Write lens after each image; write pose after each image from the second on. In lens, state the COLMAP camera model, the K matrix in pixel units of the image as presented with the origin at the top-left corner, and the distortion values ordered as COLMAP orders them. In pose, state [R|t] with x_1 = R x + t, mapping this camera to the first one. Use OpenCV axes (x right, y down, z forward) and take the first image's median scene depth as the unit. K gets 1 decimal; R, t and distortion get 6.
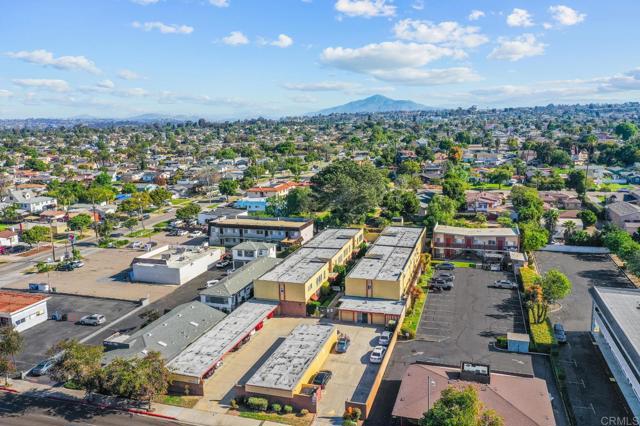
lens RADIAL K [[505.3, 0, 320.0], [0, 505.3, 213.0], [0, 0, 1]] dist [0.010602, 0.003467]
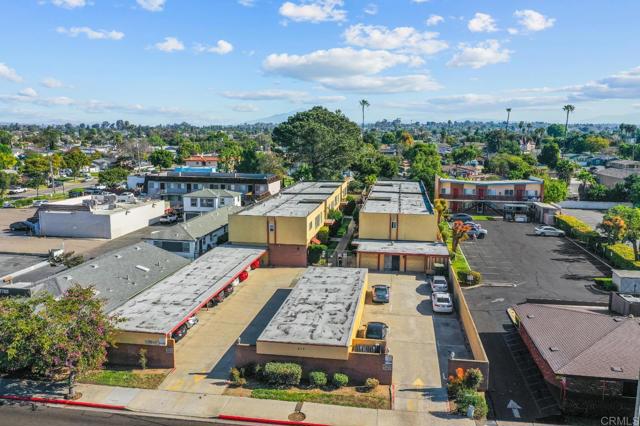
lens RADIAL K [[505.3, 0, 320.0], [0, 505.3, 213.0], [0, 0, 1]] dist [0.010602, 0.003467]
pose [[0.988566, 0.005427, 0.150692, -0.112720], [-0.001413, 0.999642, -0.026733, 0.148469], [-0.150783, 0.026214, 0.988219, 0.306785]]
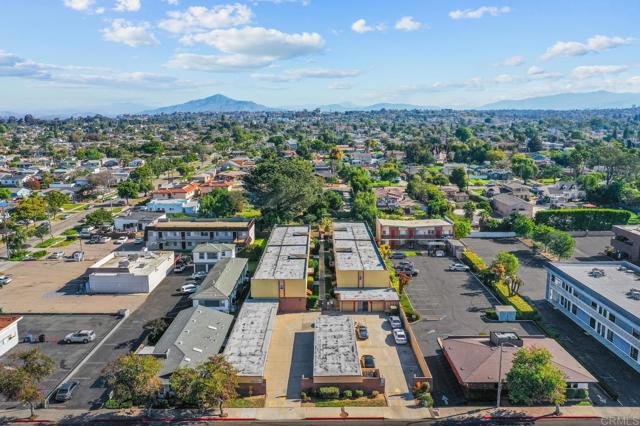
lens RADIAL K [[505.3, 0, 320.0], [0, 505.3, 213.0], [0, 0, 1]] dist [0.010602, 0.003467]
pose [[0.952754, -0.037111, 0.301467, -0.298887], [0.037328, 0.999290, 0.005044, 0.001472], [-0.301440, 0.006448, 0.953463, 0.008607]]
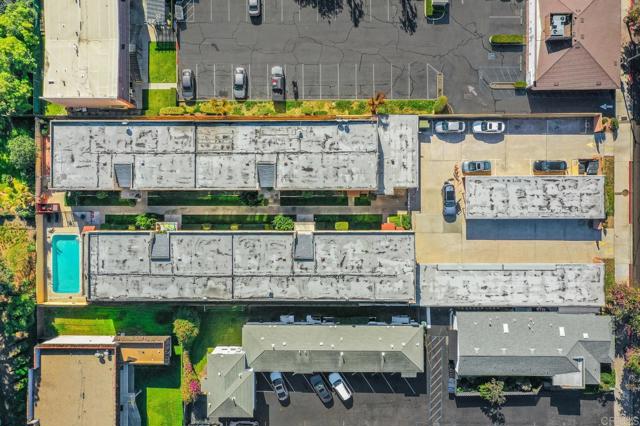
lens RADIAL K [[505.3, 0, 320.0], [0, 505.3, 213.0], [0, 0, 1]] dist [0.010602, 0.003467]
pose [[-0.304036, -0.952493, 0.017868, 0.028991], [0.200132, -0.045522, 0.978711, -0.644503], [-0.931402, 0.301139, 0.204465, 0.943604]]
